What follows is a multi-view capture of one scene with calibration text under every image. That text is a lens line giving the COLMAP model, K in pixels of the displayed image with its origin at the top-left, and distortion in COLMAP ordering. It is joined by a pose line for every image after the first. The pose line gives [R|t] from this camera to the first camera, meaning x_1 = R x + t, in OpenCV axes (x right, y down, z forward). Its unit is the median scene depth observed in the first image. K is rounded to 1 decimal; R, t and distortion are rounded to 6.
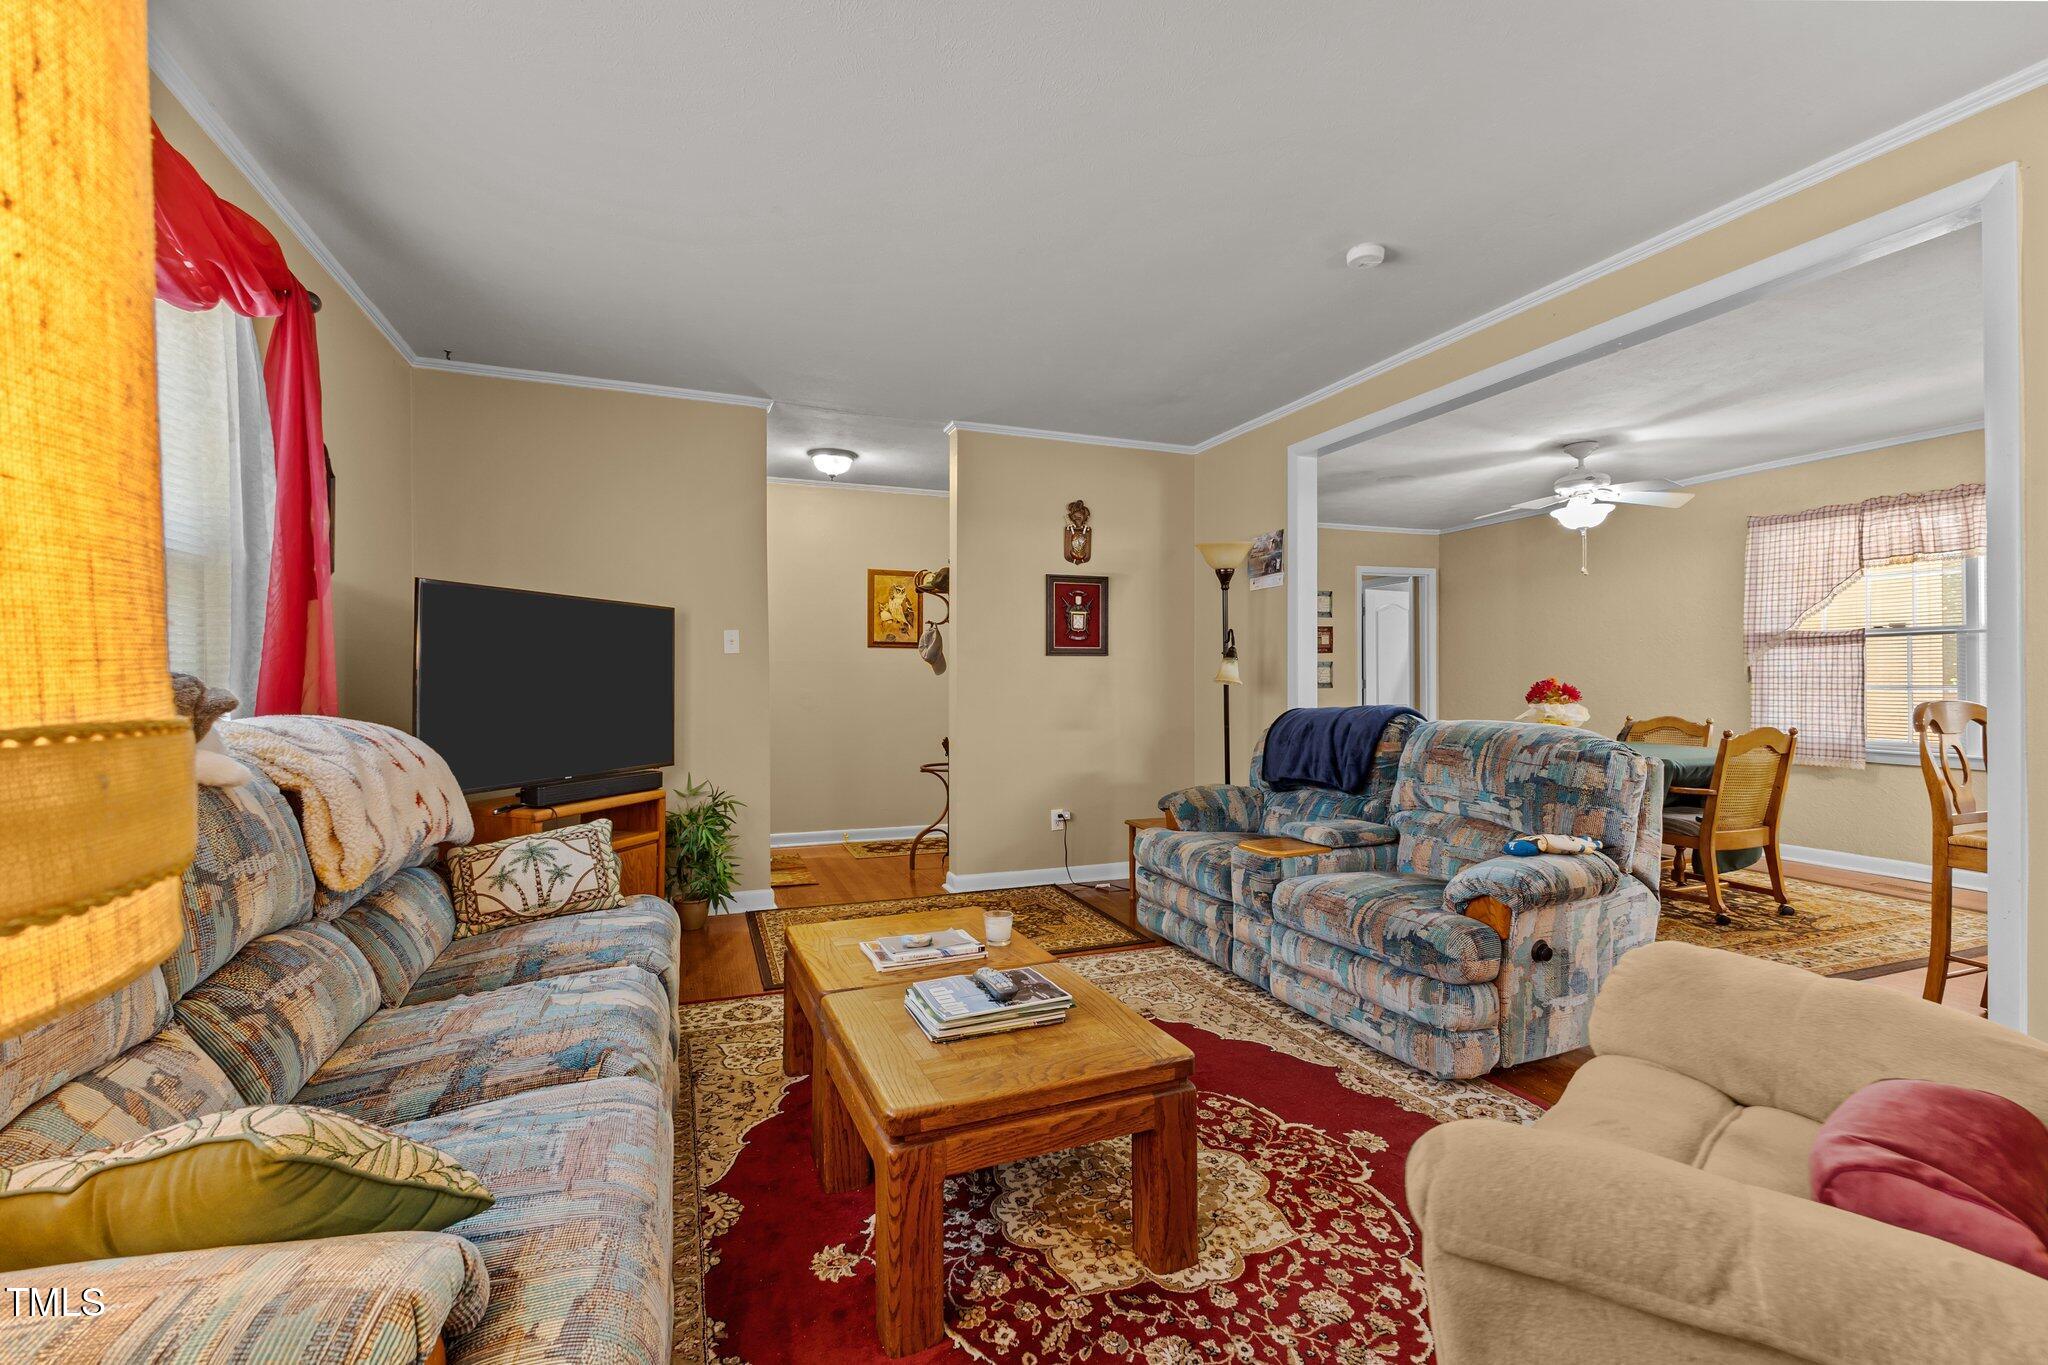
lens RADIAL K [[889.5, 0, 1023.0], [0, 889.5, 676.9], [0, 0, 1]] dist [0.009841, -0.000743]
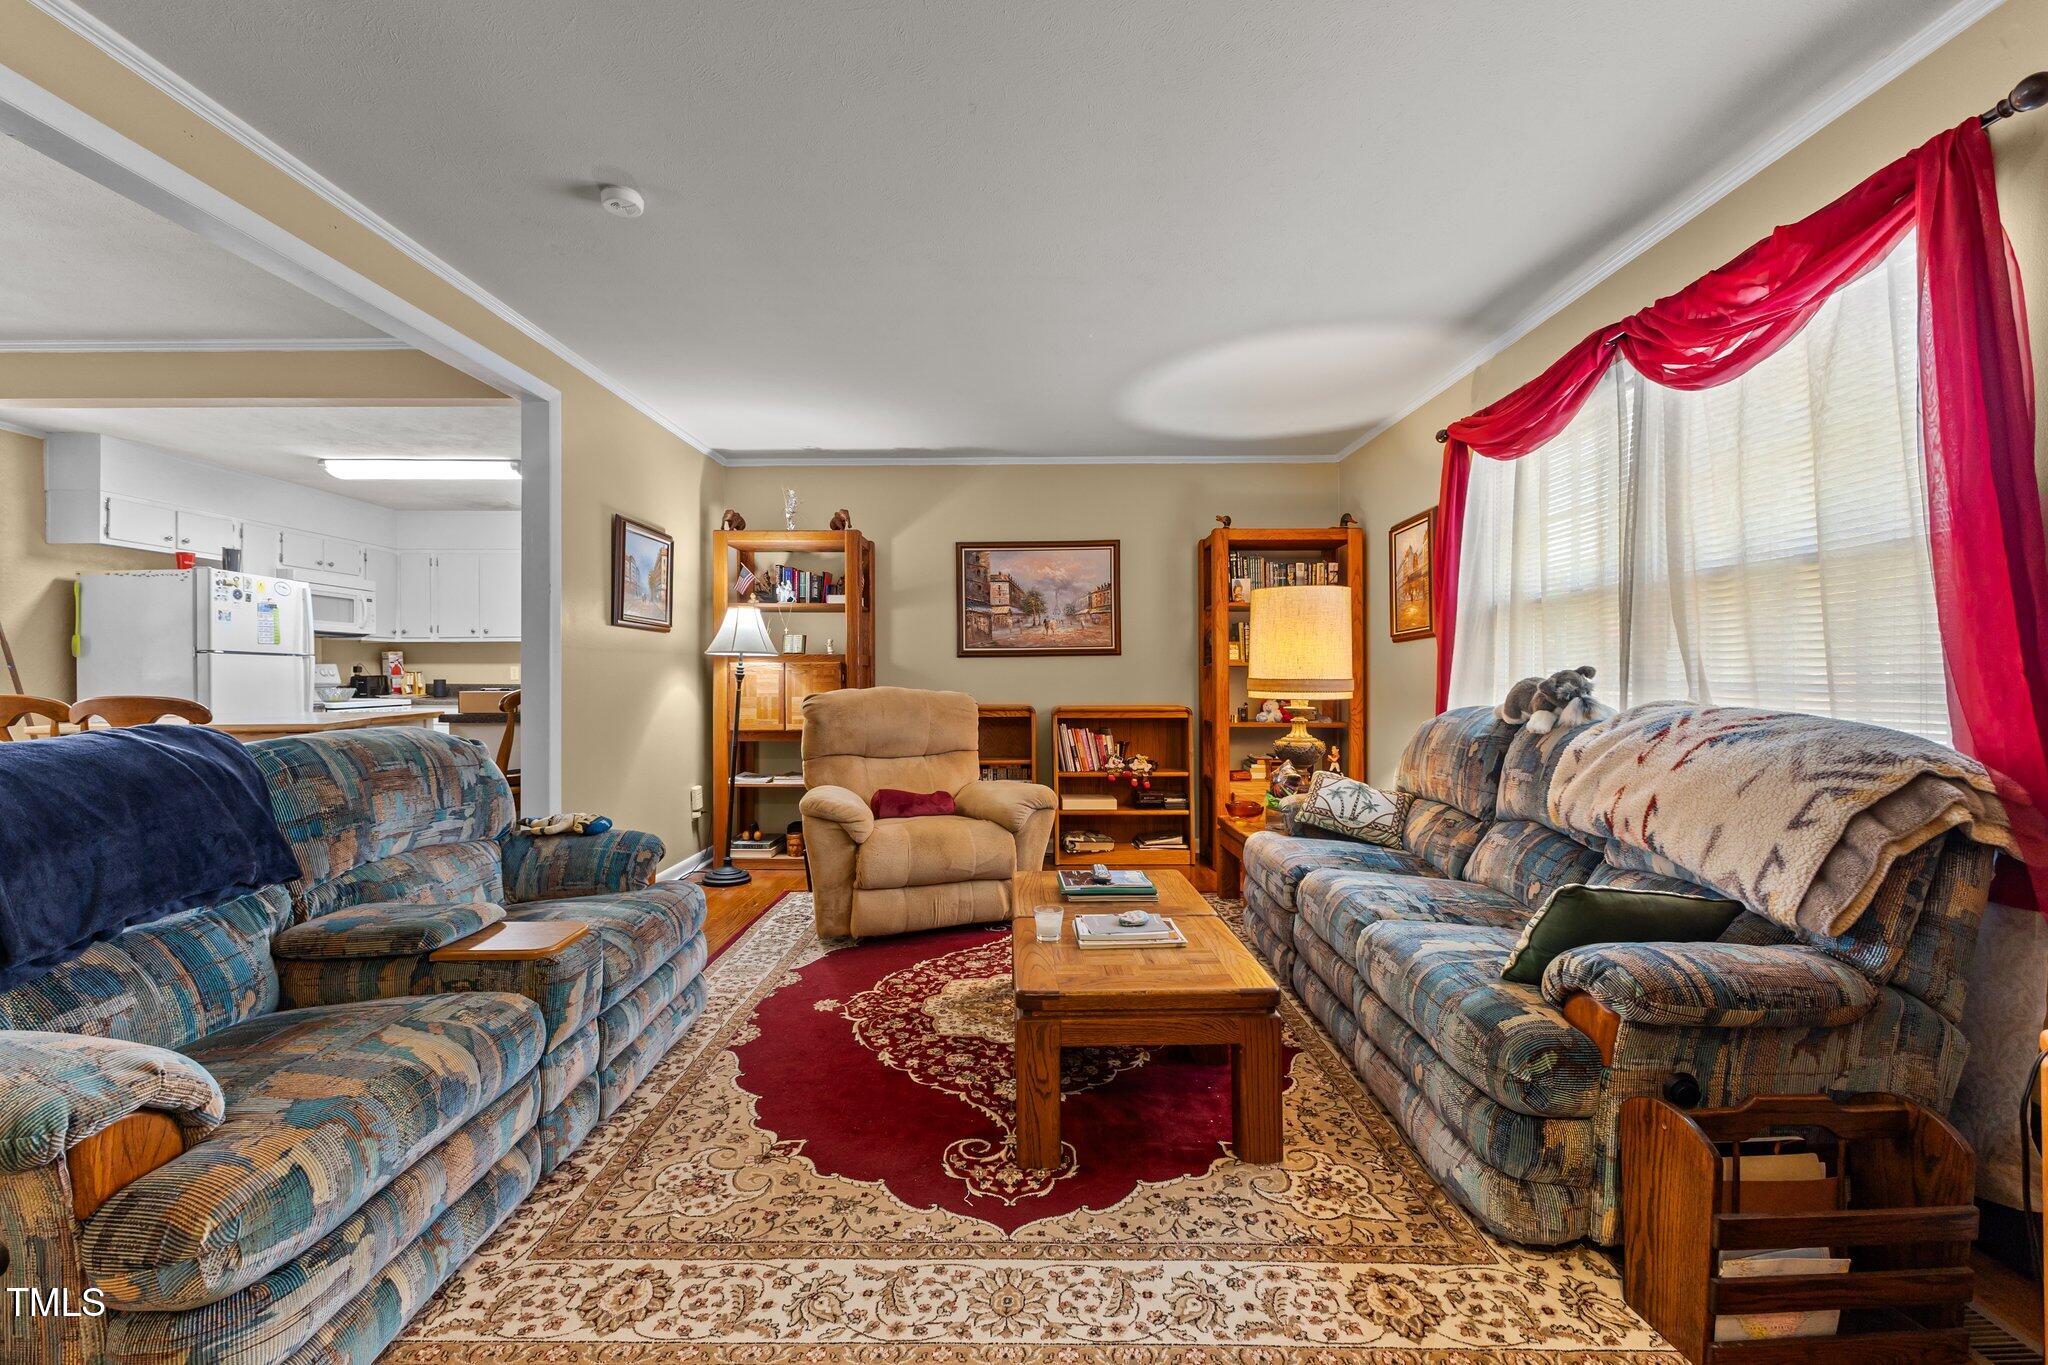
lens RADIAL K [[889.5, 0, 1035.9], [0, 889.5, 675.9], [0, 0, 1]] dist [0.009841, -0.000743]
pose [[-0.933858, 0.001824, 0.357641, -0.186737], [0.001735, 0.999998, -0.000572, 0.003146], [-0.357641, 0.000087, -0.933859, 0.974488]]
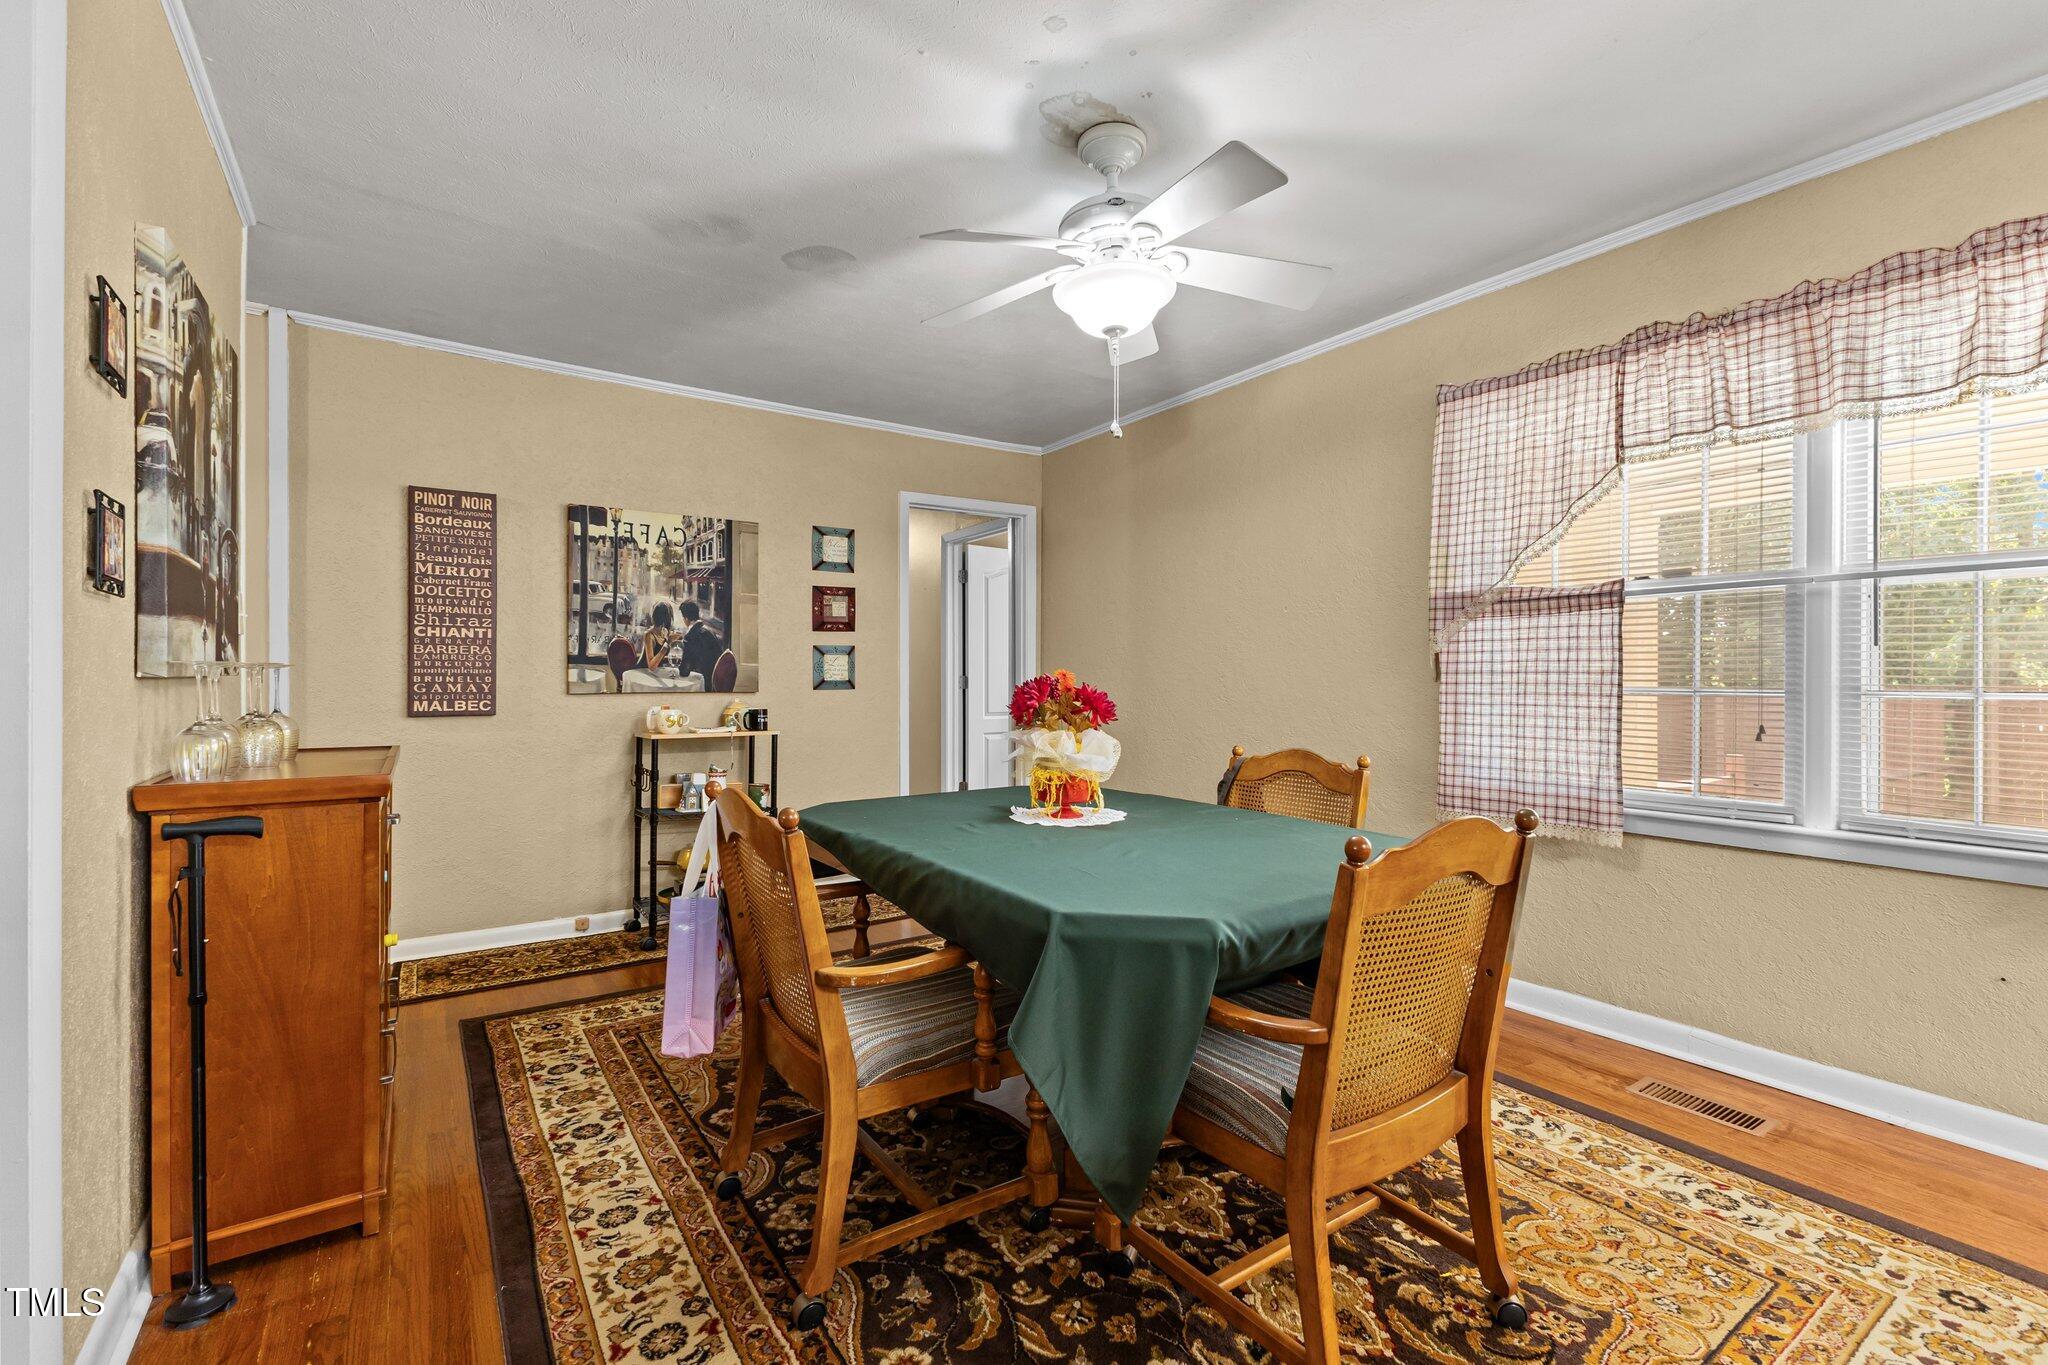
lens RADIAL K [[889.5, 0, 1019.4], [0, 889.5, 682.5], [0, 0, 1]] dist [0.009841, -0.000743]
pose [[0.973616, -0.000095, 0.228194, 0.494834], [-0.002622, 0.999929, 0.011603, 0.001052], [-0.228179, -0.011896, 0.973547, 0.594956]]
